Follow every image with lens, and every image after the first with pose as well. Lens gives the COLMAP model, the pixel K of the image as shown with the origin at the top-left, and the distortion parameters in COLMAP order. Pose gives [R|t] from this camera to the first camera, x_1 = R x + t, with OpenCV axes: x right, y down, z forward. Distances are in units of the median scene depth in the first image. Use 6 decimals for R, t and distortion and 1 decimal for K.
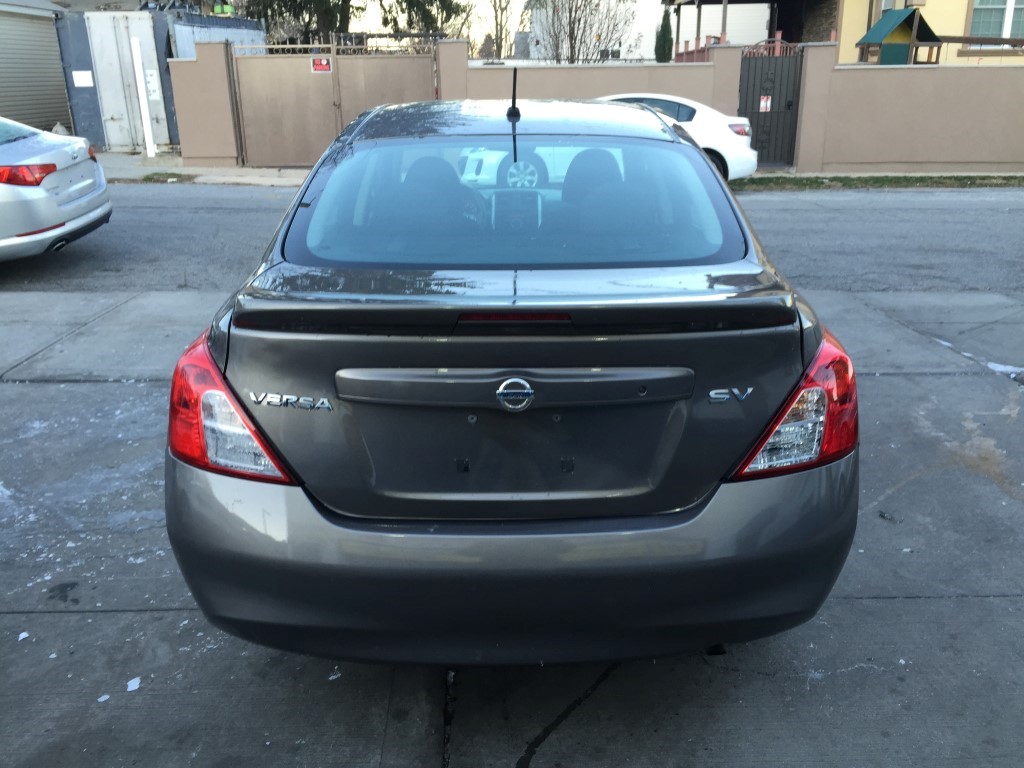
lens RADIAL K [[871.5, 0, 515.5], [0, 871.5, 380.3], [0, 0, 1]] dist [0.092339, -0.129817]
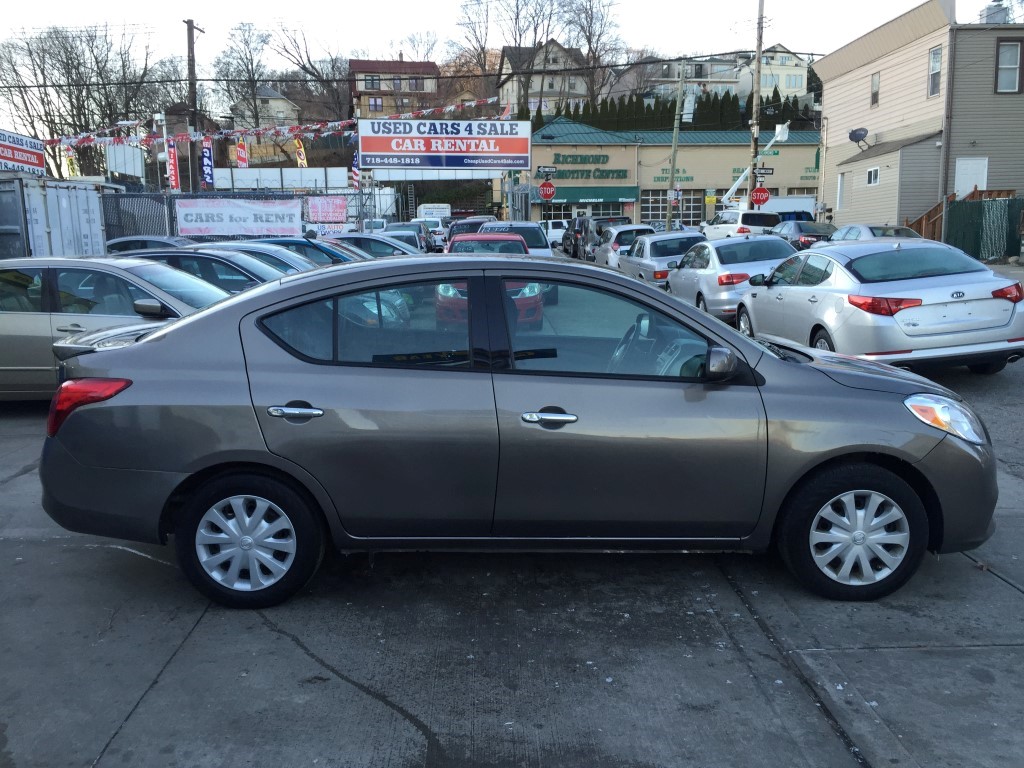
lens RADIAL K [[871.5, 0, 515.5], [0, 871.5, 380.3], [0, 0, 1]] dist [0.092339, -0.129817]
pose [[0.007335, 0.163529, -0.986511, 1.042669], [-0.301144, 0.941100, 0.153763, -0.289602], [0.953550, 0.295954, 0.056149, 0.839839]]
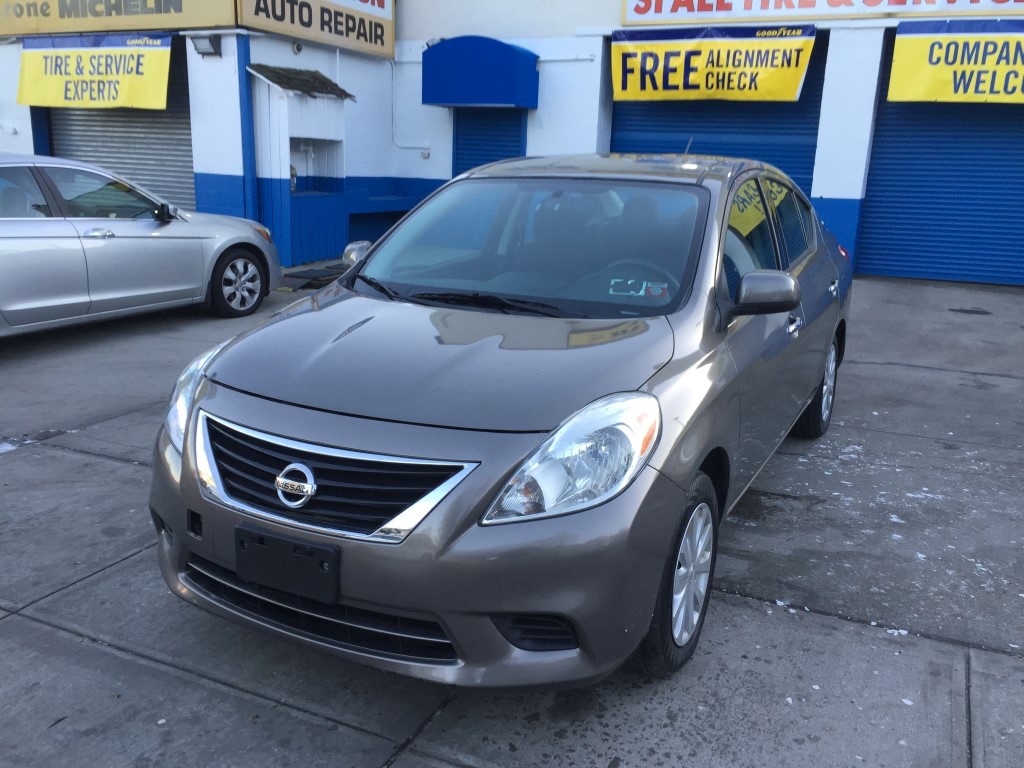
lens RADIAL K [[880.7, 0, 511.5], [0, 880.7, 388.3], [0, 0, 1]] dist [0.084753, -0.116369]
pose [[-0.883901, -0.127986, 0.449821, -0.352510], [0.132993, 0.853329, 0.504126, -0.547334], [-0.448367, 0.505420, -0.737237, 1.720242]]
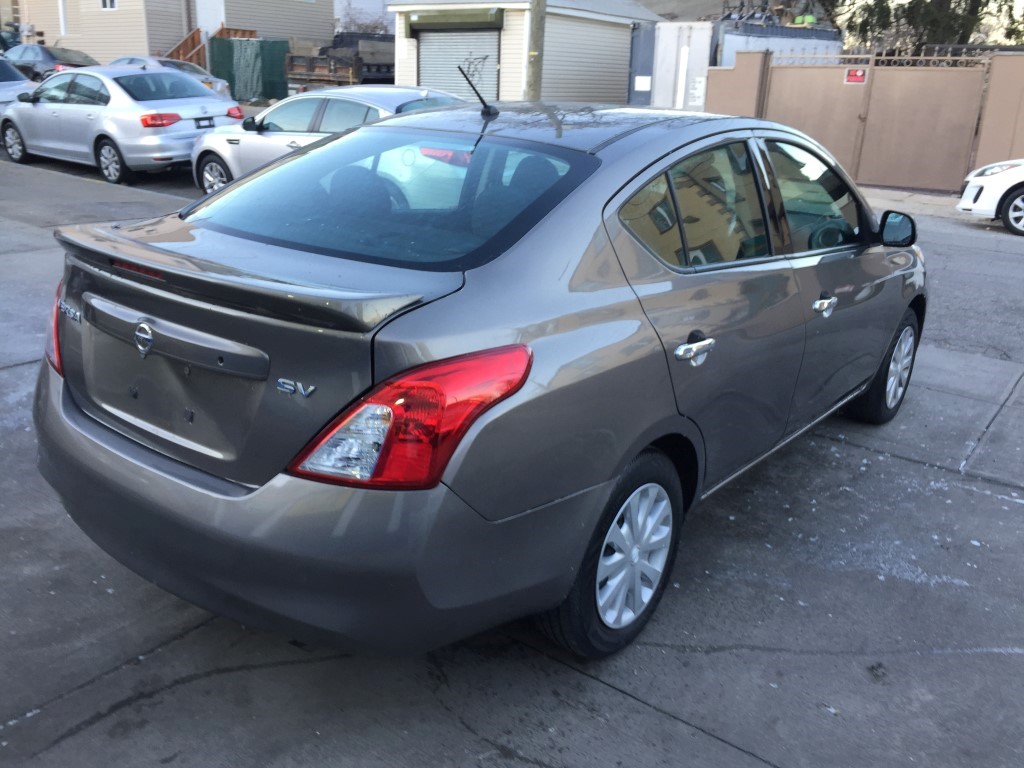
lens RADIAL K [[878.9, 0, 517.5], [0, 878.9, 384.2], [0, 0, 1]] dist [0.081644, -0.124036]
pose [[0.787608, 0.234194, -0.569936, 0.441332], [-0.239590, 0.968566, 0.066901, -0.049999], [0.567689, 0.083860, 0.818961, 0.138409]]
